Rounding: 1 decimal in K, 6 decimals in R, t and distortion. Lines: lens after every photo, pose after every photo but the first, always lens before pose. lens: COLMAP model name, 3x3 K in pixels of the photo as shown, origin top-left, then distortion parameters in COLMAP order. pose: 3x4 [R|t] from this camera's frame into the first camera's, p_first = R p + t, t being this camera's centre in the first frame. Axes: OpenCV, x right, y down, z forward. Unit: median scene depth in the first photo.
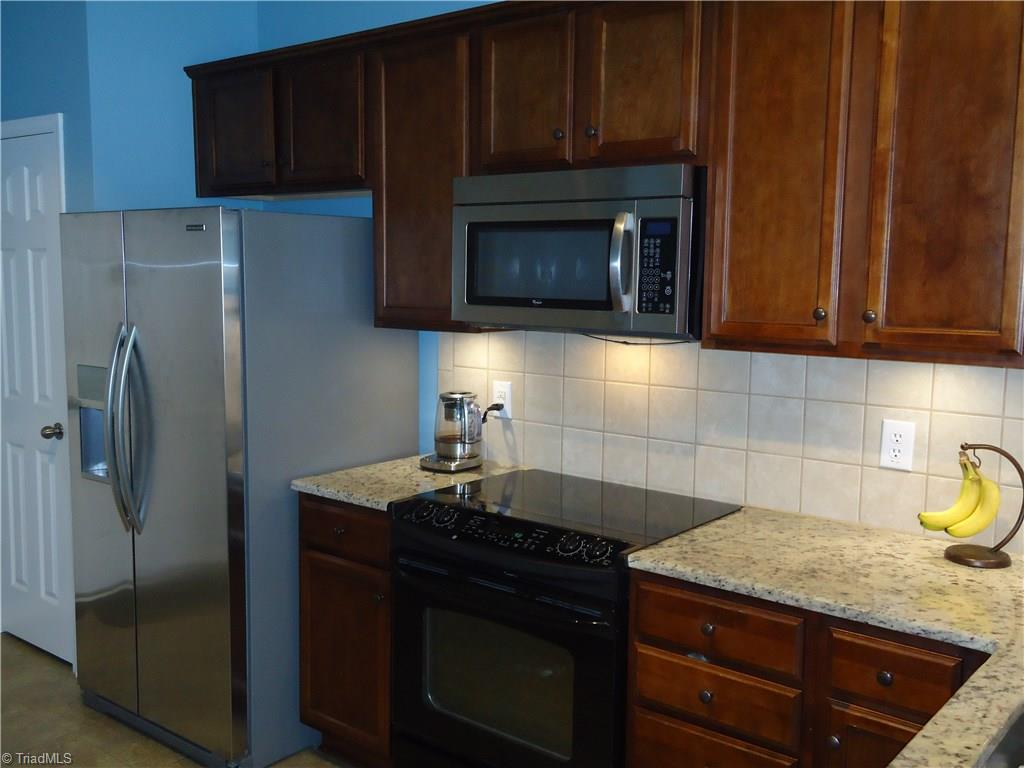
lens RADIAL K [[989.0, 0, 516.7], [0, 989.0, 380.2], [0, 0, 1]] dist [0.061139, -0.005779]
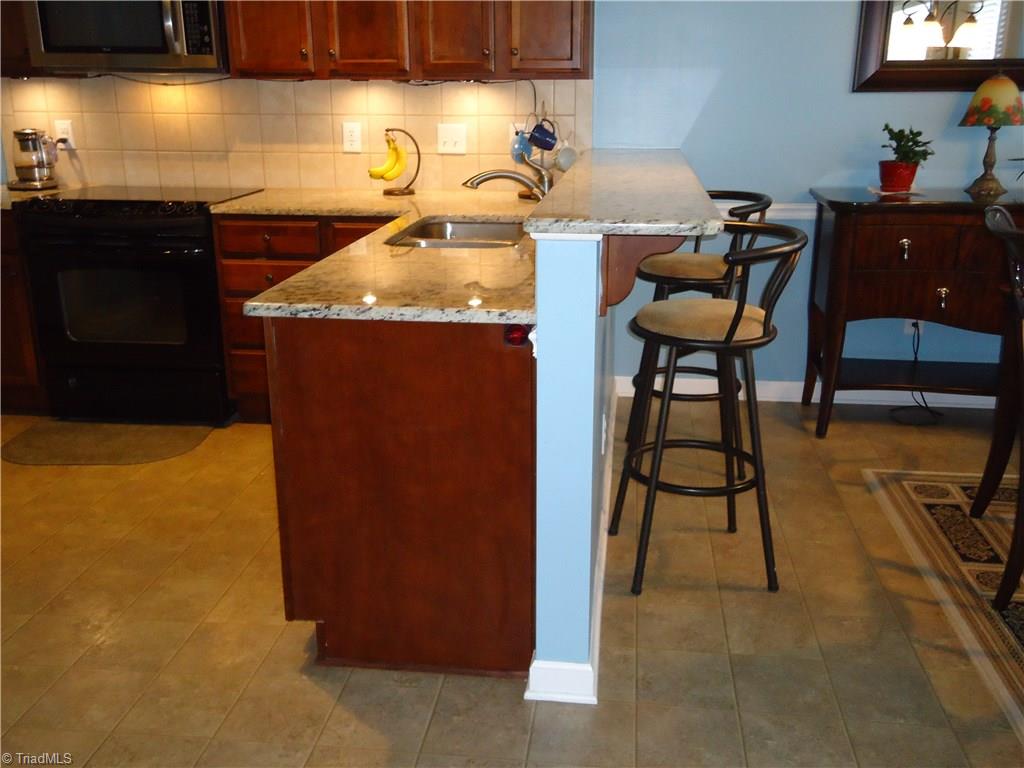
lens RADIAL K [[989.0, 0, 516.7], [0, 989.0, 380.2], [0, 0, 1]] dist [0.061139, -0.005779]
pose [[0.846539, -0.166972, 0.505463, -0.294738], [0.071440, 0.976579, 0.202952, 0.137363], [-0.527512, -0.135697, 0.838640, -0.603596]]
